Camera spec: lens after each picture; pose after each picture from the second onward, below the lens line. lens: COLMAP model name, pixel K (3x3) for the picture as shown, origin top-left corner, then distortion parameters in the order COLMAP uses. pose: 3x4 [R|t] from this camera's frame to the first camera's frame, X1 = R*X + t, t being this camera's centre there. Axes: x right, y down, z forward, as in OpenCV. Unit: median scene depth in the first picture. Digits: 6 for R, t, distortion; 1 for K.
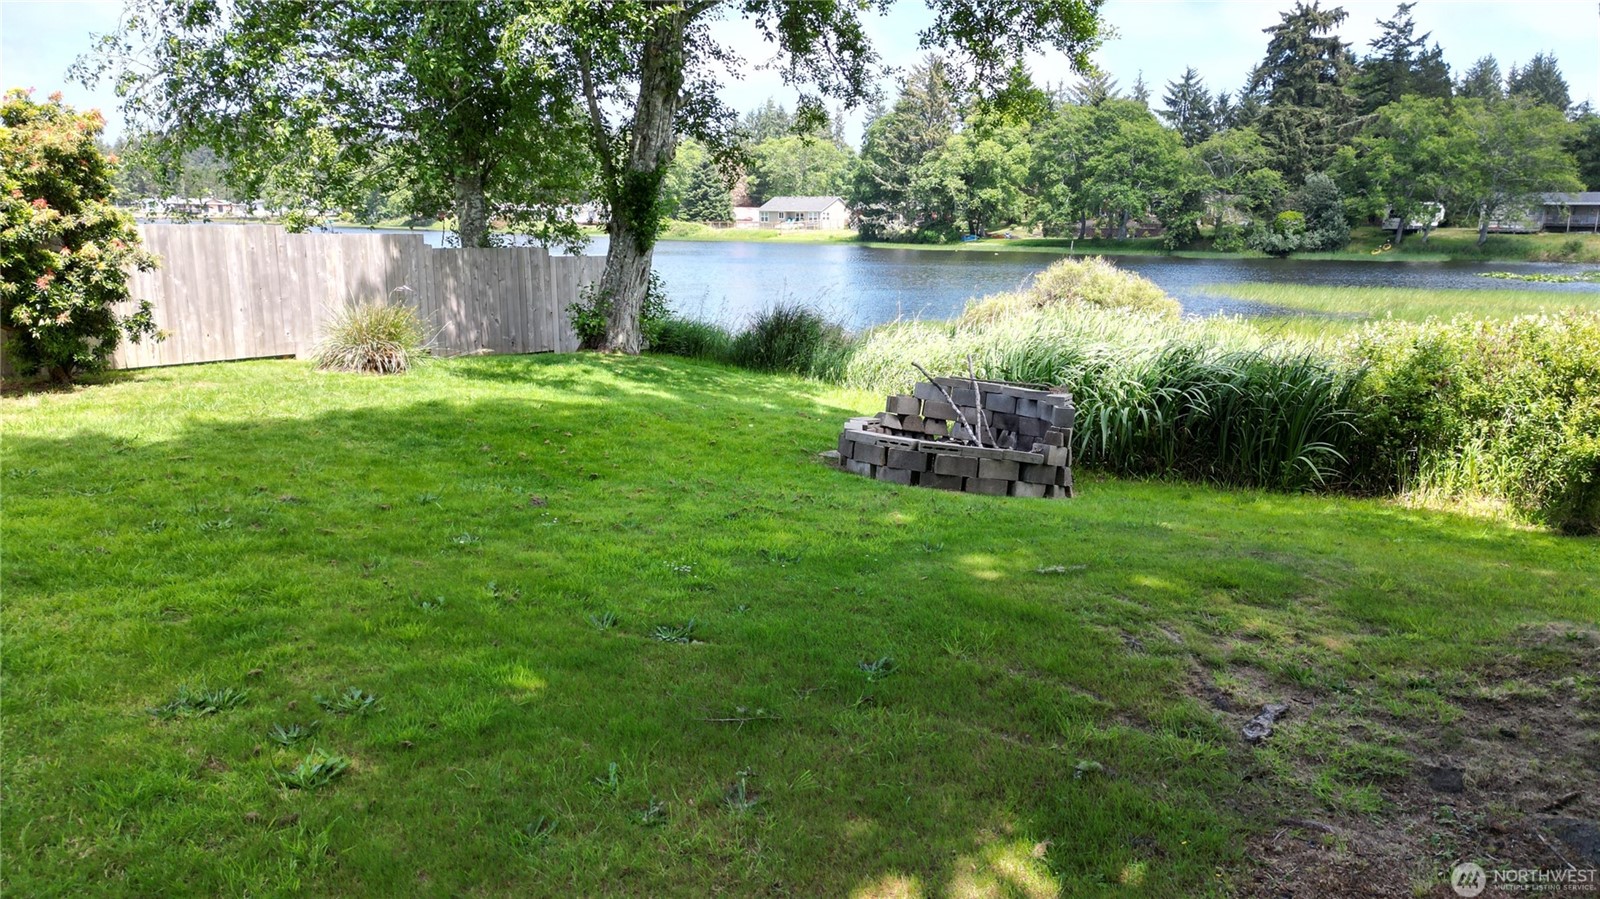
lens RADIAL K [[1119.8, 0, 793.7], [0, 1119.8, 446.6], [0, 0, 1]] dist [0.095903, -0.102587]
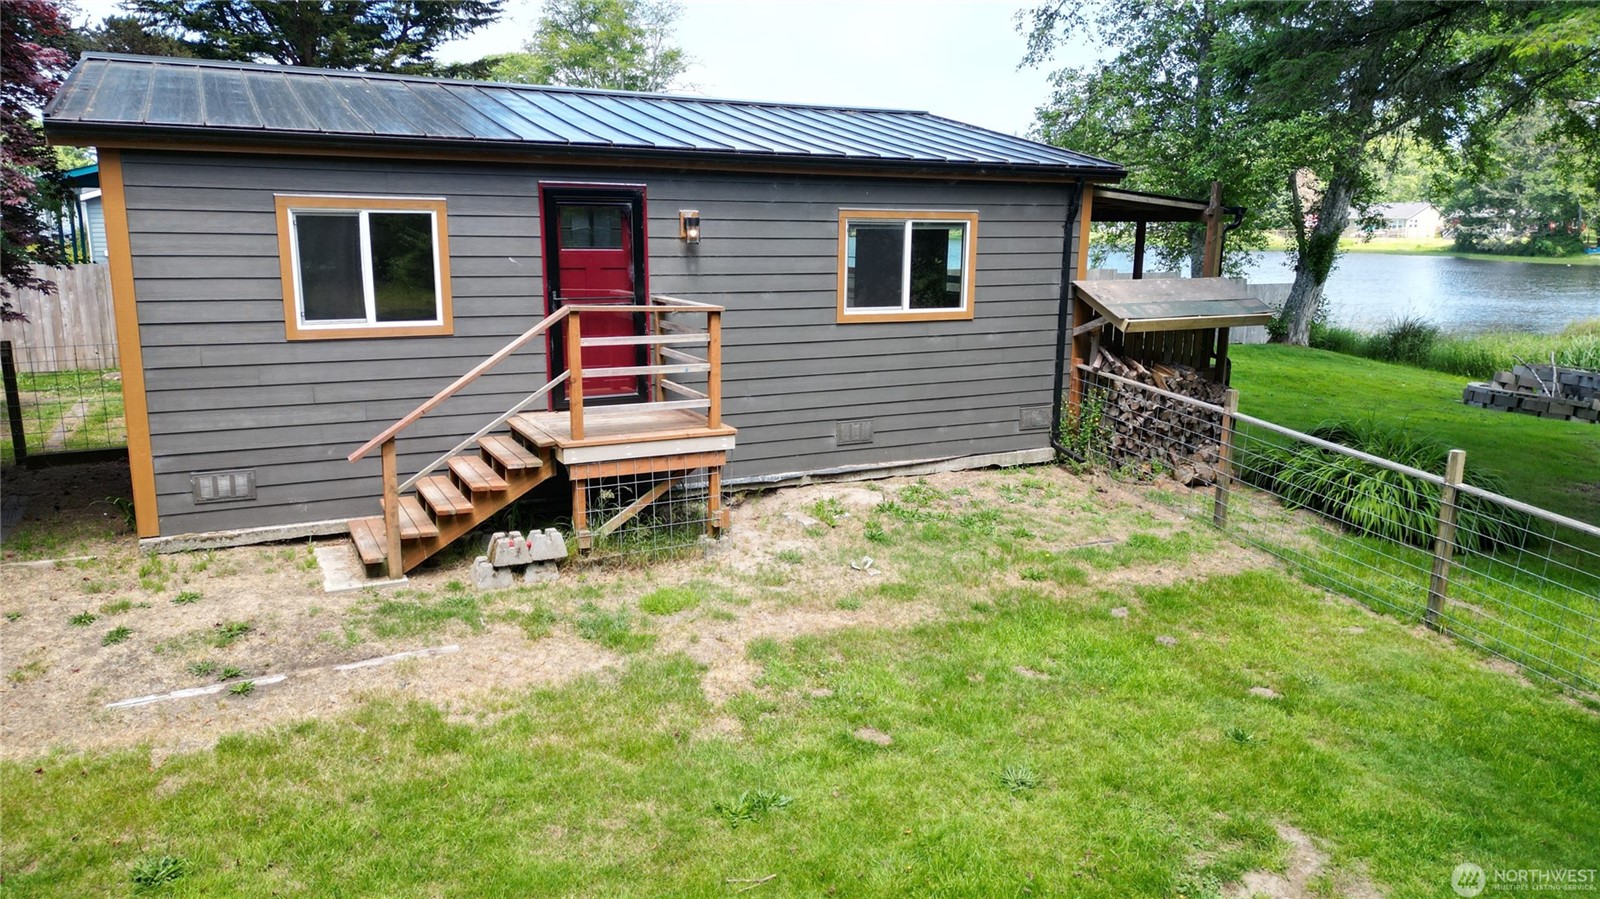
lens RADIAL K [[1119.8, 0, 793.7], [0, 1119.8, 446.6], [0, 0, 1]] dist [0.095903, -0.102587]
pose [[0.897898, 0.084747, -0.431968, -0.012923], [-0.086520, 0.996128, 0.015588, 0.014902], [0.431617, 0.023378, 0.901754, -0.118567]]
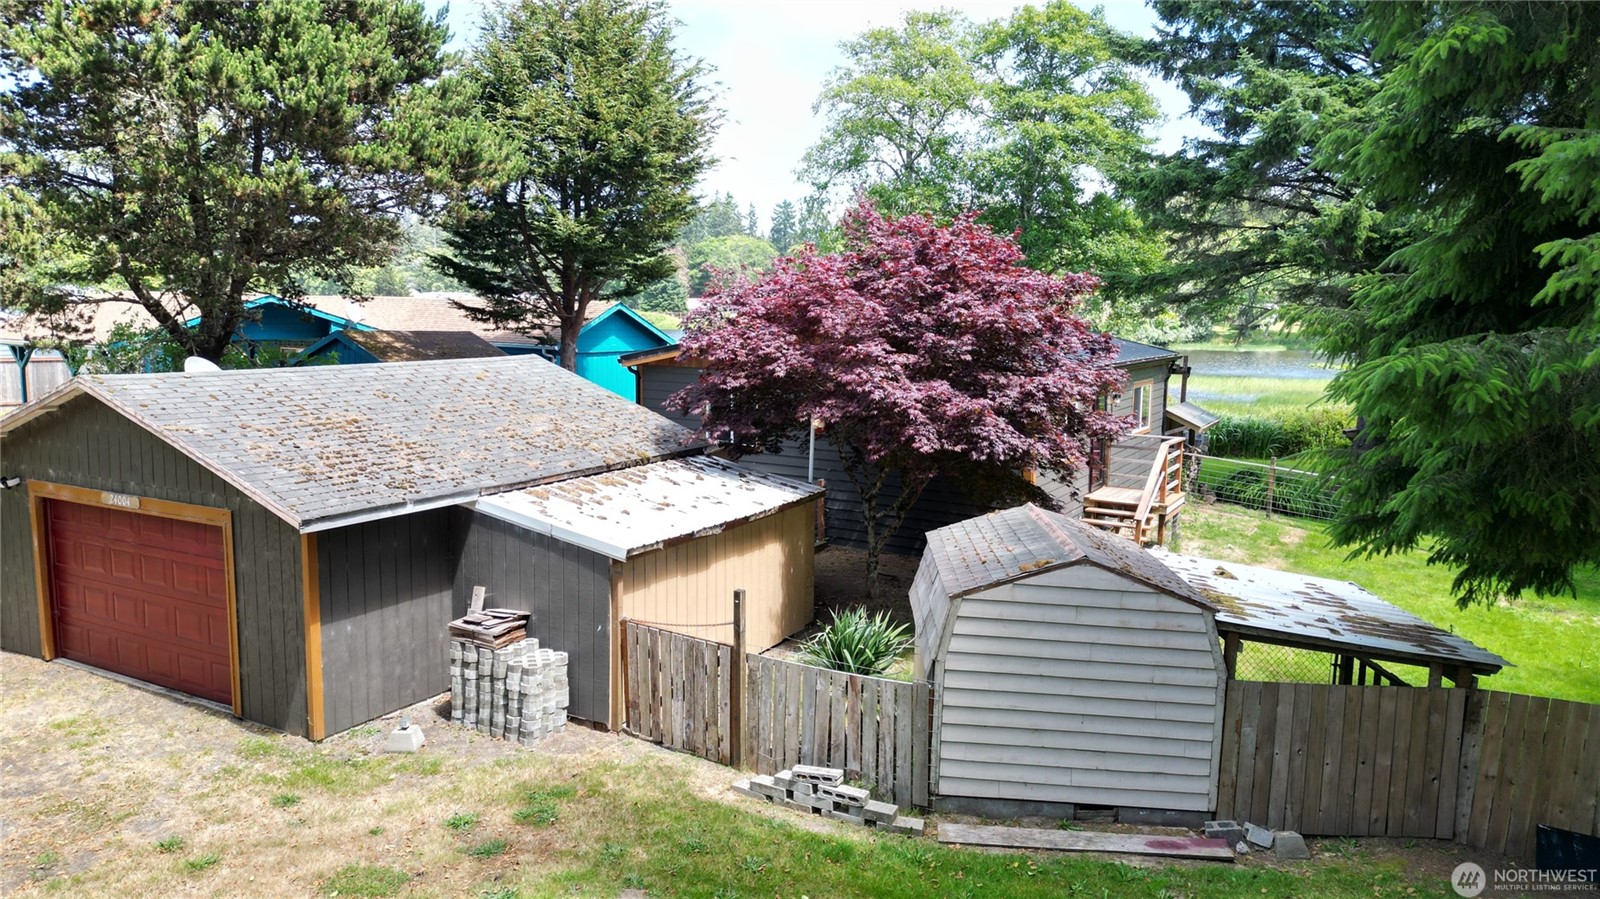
lens RADIAL K [[1119.8, 0, 793.7], [0, 1119.8, 446.6], [0, 0, 1]] dist [0.095903, -0.102587]
pose [[0.993540, -0.015818, 0.112376, -0.130561], [0.023093, 0.997700, -0.063728, 0.018011], [-0.111109, 0.065911, 0.991620, -0.214913]]
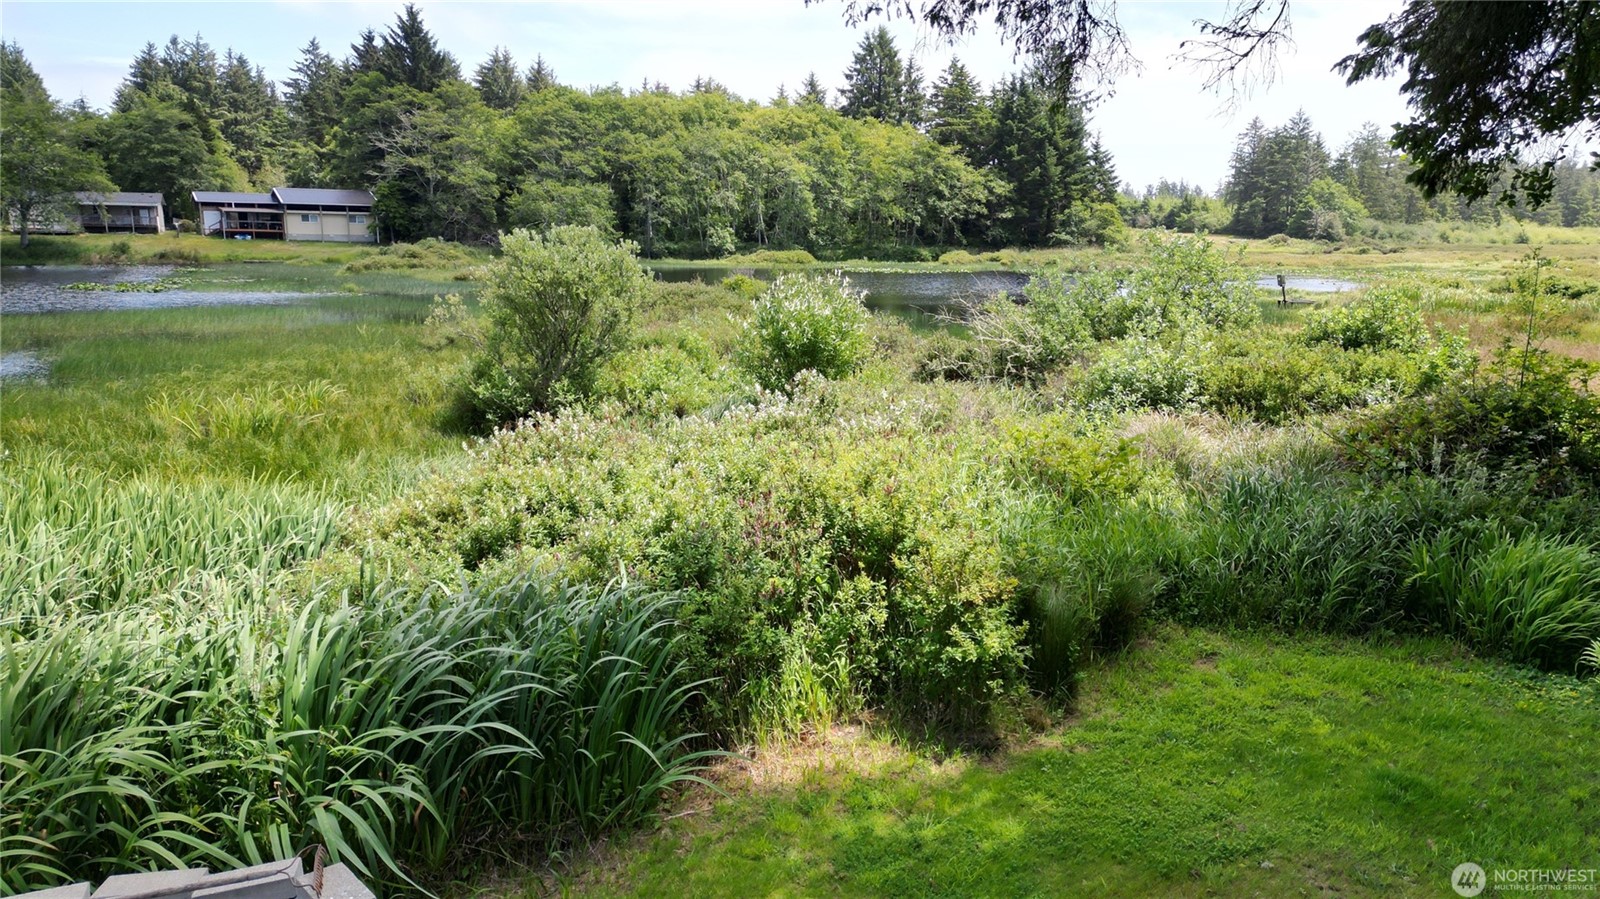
lens RADIAL K [[1115.8, 0, 800.0], [0, 1115.8, 449.5], [0, 0, 1]] dist [0.108802, -0.108171]
pose [[0.403065, -0.185581, 0.896157, -0.003622], [0.176393, 0.976616, 0.122907, -0.020340], [-0.898011, 0.108536, 0.426375, 0.061806]]
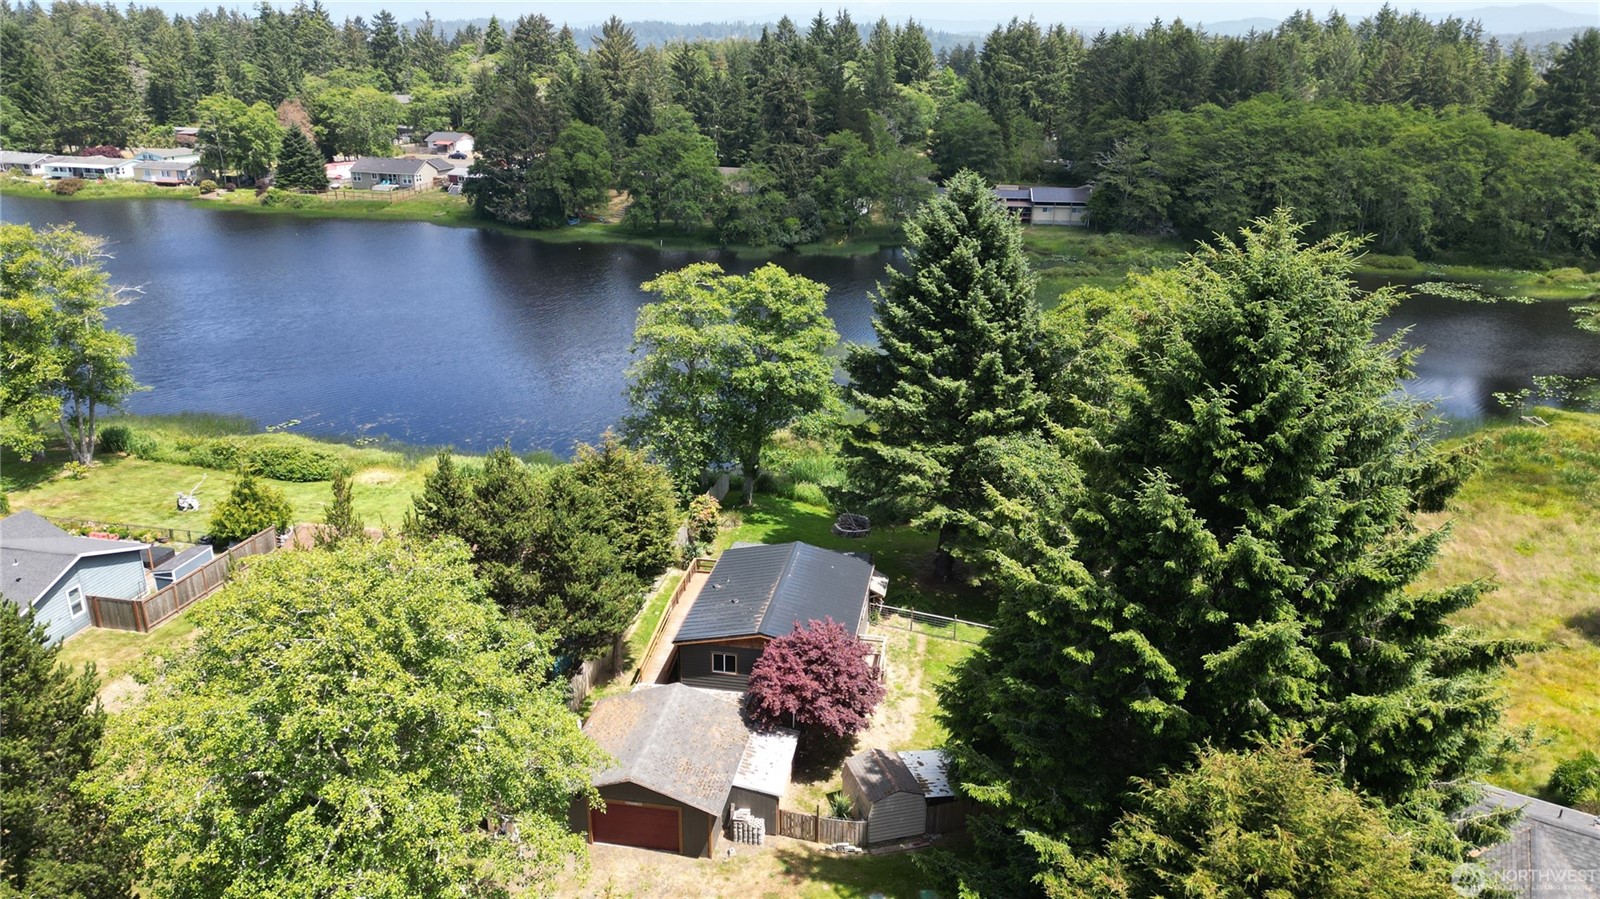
lens RADIAL K [[1119.8, 0, 793.7], [0, 1119.8, 446.6], [0, 0, 1]] dist [0.095903, -0.102587]
pose [[0.894315, -0.154017, 0.420094, -0.267043], [0.090389, 0.981720, 0.167501, -0.151211], [-0.438213, -0.111827, 0.891888, -0.434987]]
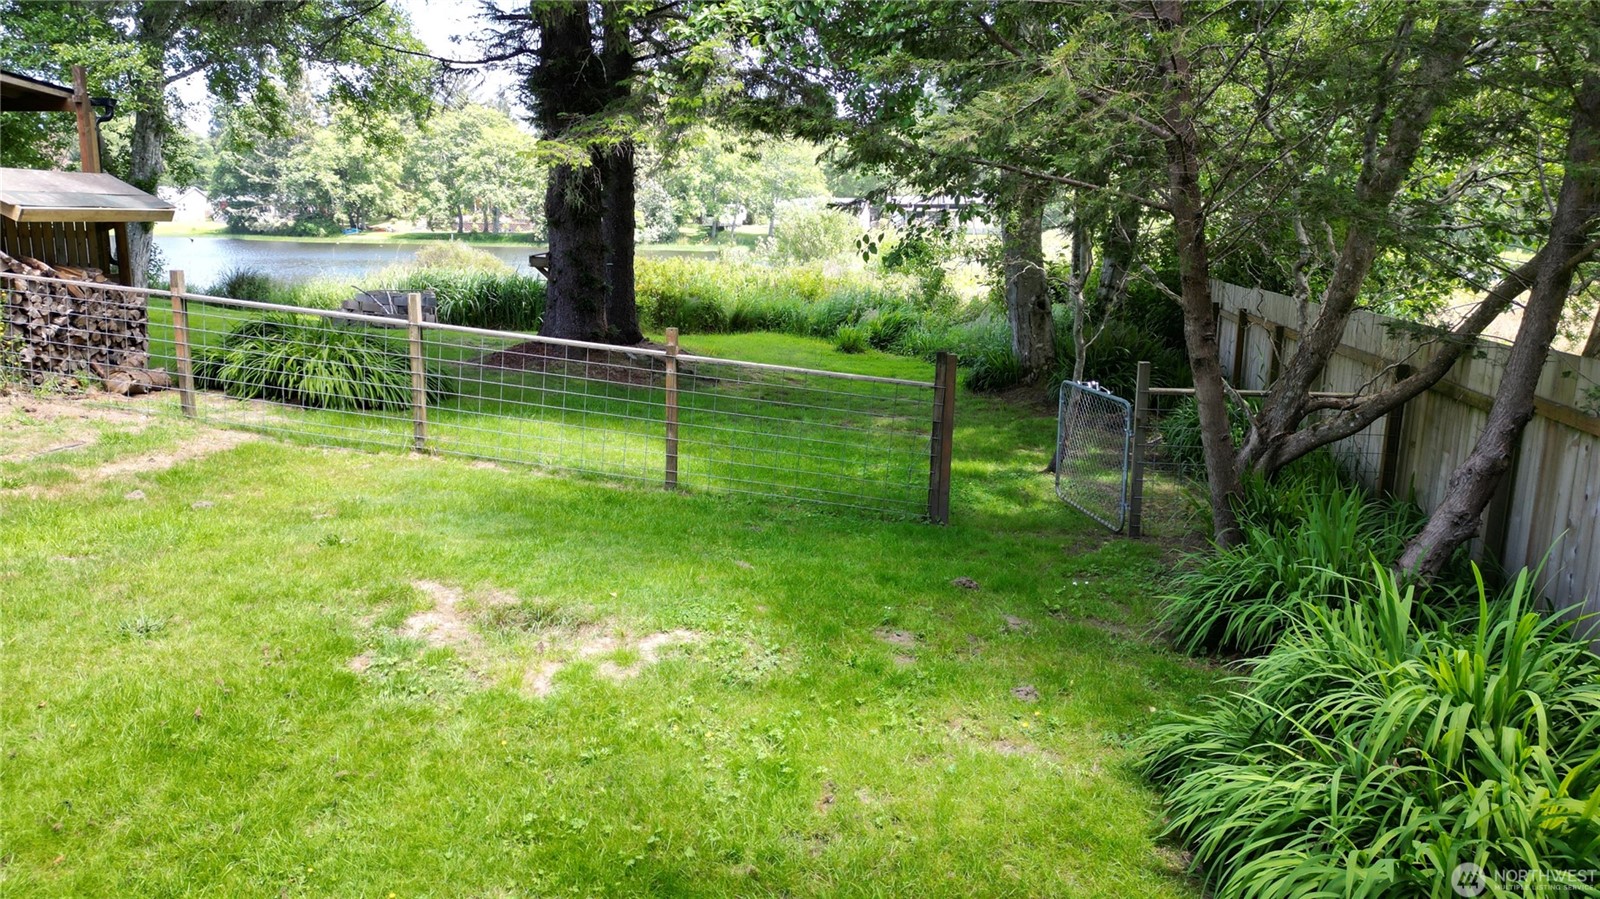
lens RADIAL K [[1119.8, 0, 793.7], [0, 1119.8, 446.6], [0, 0, 1]] dist [0.095903, -0.102587]
pose [[0.866729, -0.100919, 0.488463, -0.024130], [0.099109, 0.994635, 0.029638, 0.024328], [-0.488833, 0.022723, 0.872081, -0.120213]]
